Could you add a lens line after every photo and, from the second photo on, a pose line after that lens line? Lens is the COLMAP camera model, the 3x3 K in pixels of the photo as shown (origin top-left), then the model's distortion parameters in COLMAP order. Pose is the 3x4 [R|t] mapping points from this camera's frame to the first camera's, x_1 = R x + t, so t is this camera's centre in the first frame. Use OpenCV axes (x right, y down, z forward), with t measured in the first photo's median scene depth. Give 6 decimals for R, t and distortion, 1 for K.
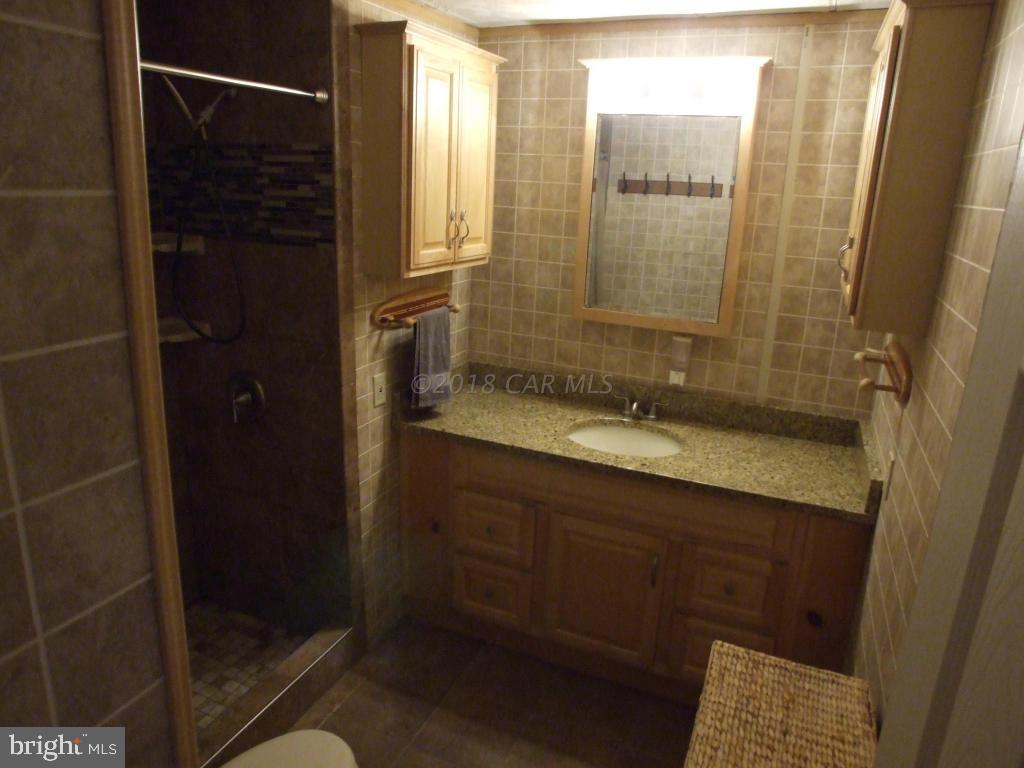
lens RADIAL K [[678.0, 0, 512.8], [0, 678.0, 366.7], [0, 0, 1]] dist [-0.079466, 0.072226]
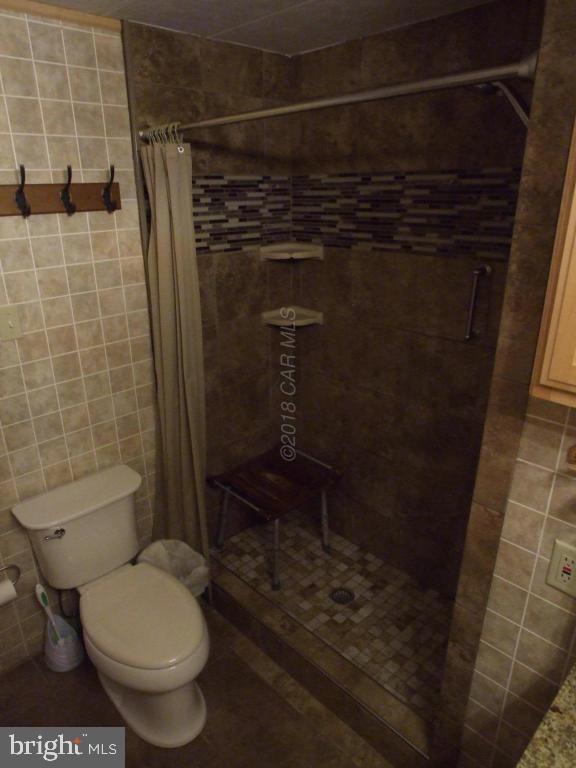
lens RADIAL K [[508.5, 0, 288.0], [0, 508.5, 384.0], [0, 0, 1]] dist [-0.079466, 0.072226]
pose [[-0.376223, 0.290161, -0.879922, 0.251950], [-0.249498, 0.882889, 0.397816, -0.241061], [0.892304, 0.369206, -0.259769, 0.902460]]
